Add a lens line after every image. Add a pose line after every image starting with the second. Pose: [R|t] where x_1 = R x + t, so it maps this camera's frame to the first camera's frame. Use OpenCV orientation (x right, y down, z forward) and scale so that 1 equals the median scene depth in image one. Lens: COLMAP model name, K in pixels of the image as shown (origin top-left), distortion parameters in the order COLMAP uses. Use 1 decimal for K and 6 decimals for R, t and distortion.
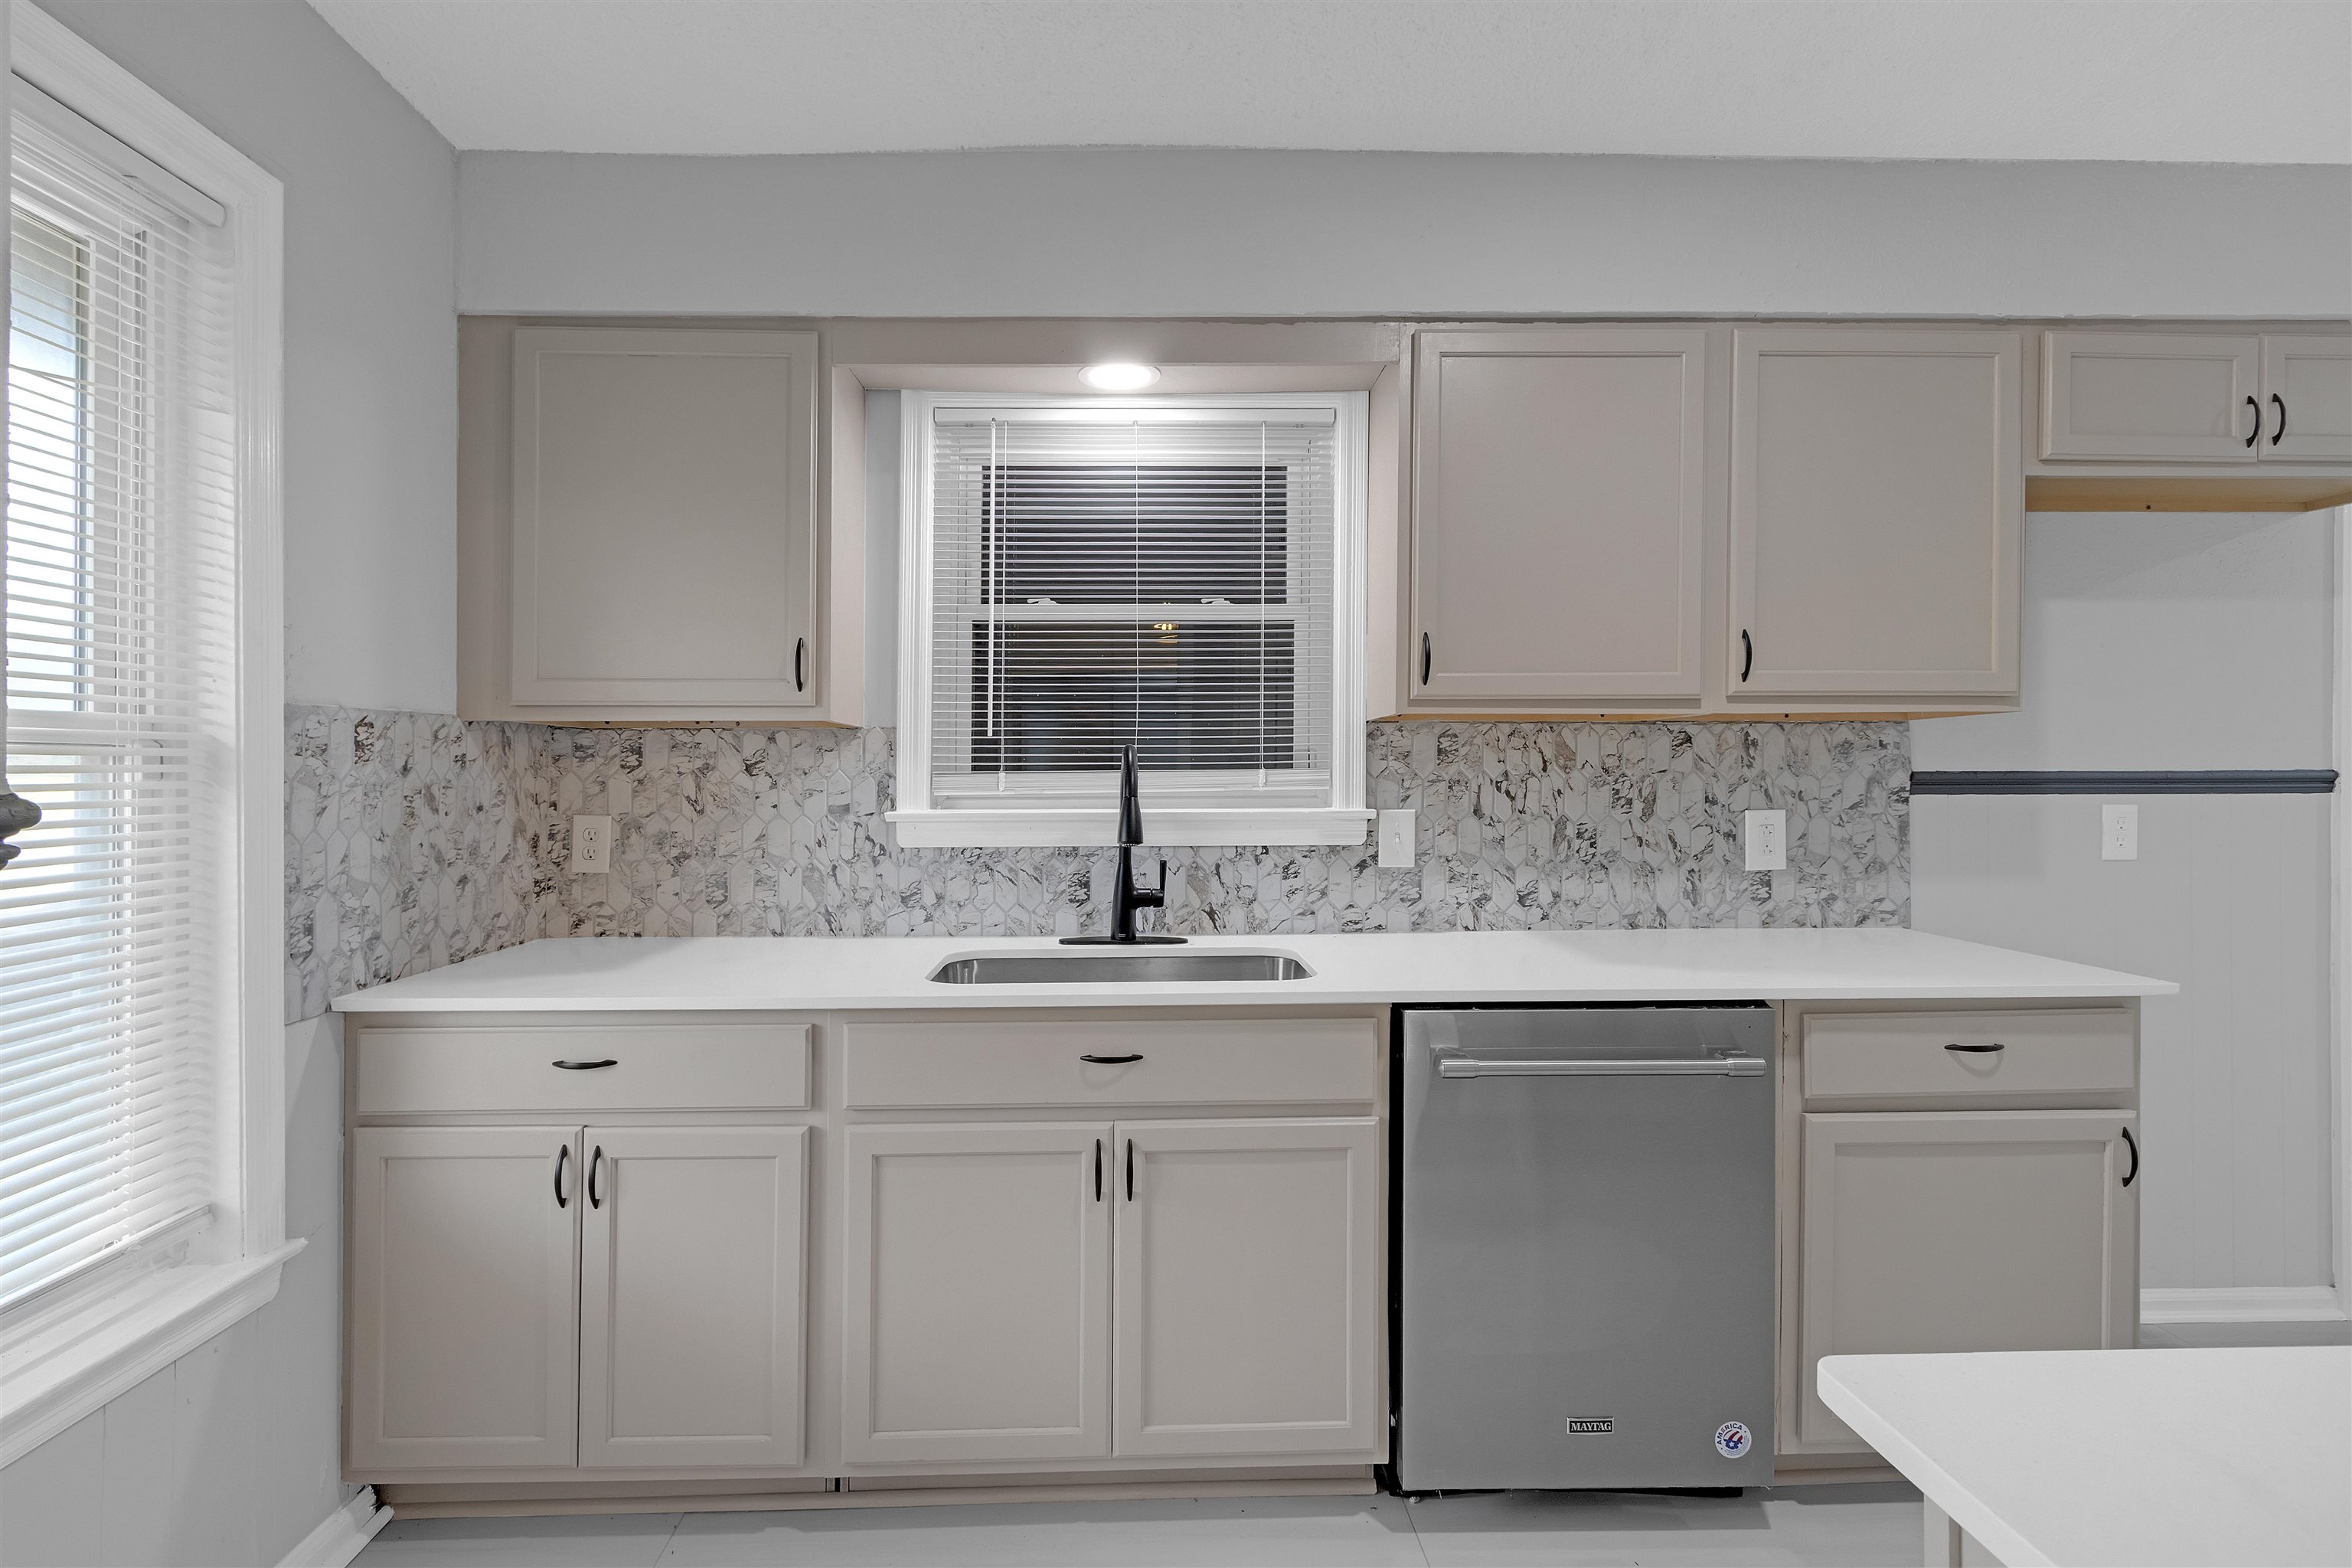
lens RADIAL K [[1077.4, 0, 1154.1], [0, 1077.4, 782.2], [0, 0, 1]] dist [0.004841, 0.000121]
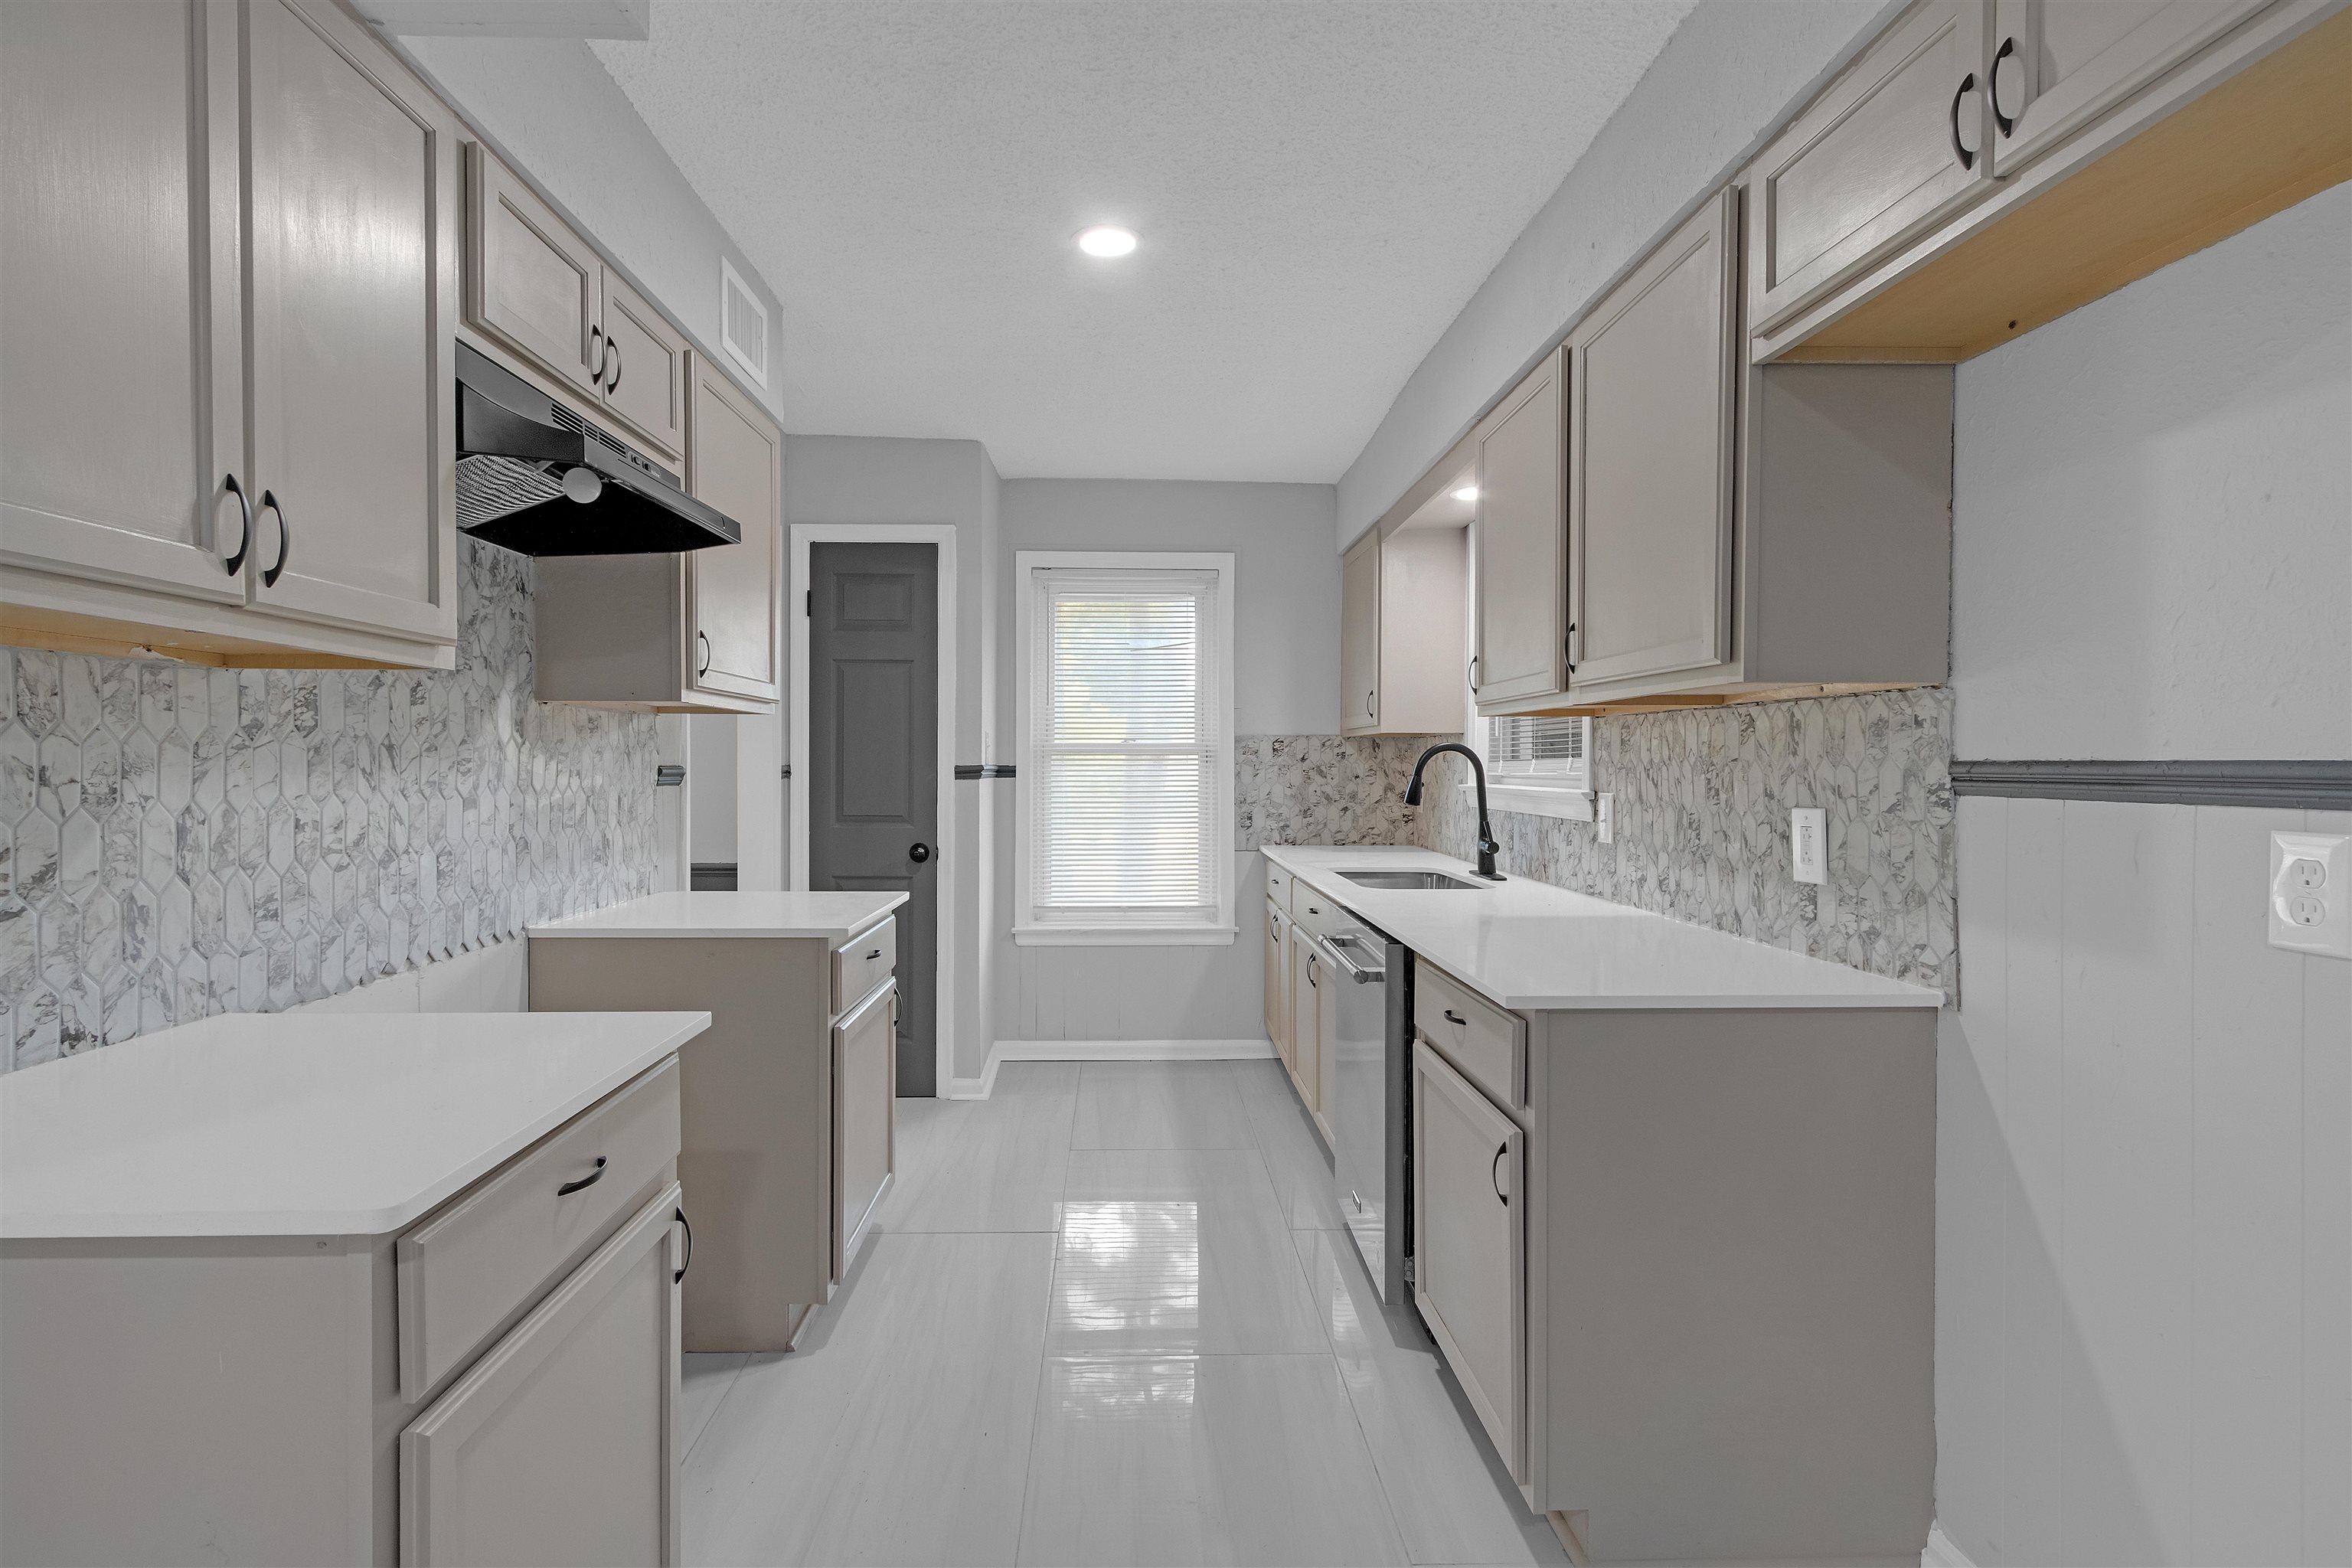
lens RADIAL K [[1077.4, 0, 1175.6], [0, 1077.4, 777.7], [0, 0, 1]] dist [0.004841, 0.000121]
pose [[0.034057, 0.017139, -0.999273, 1.350047], [-0.007377, 0.999830, 0.016898, -0.006939], [0.999393, 0.006796, 0.034178, 0.501699]]
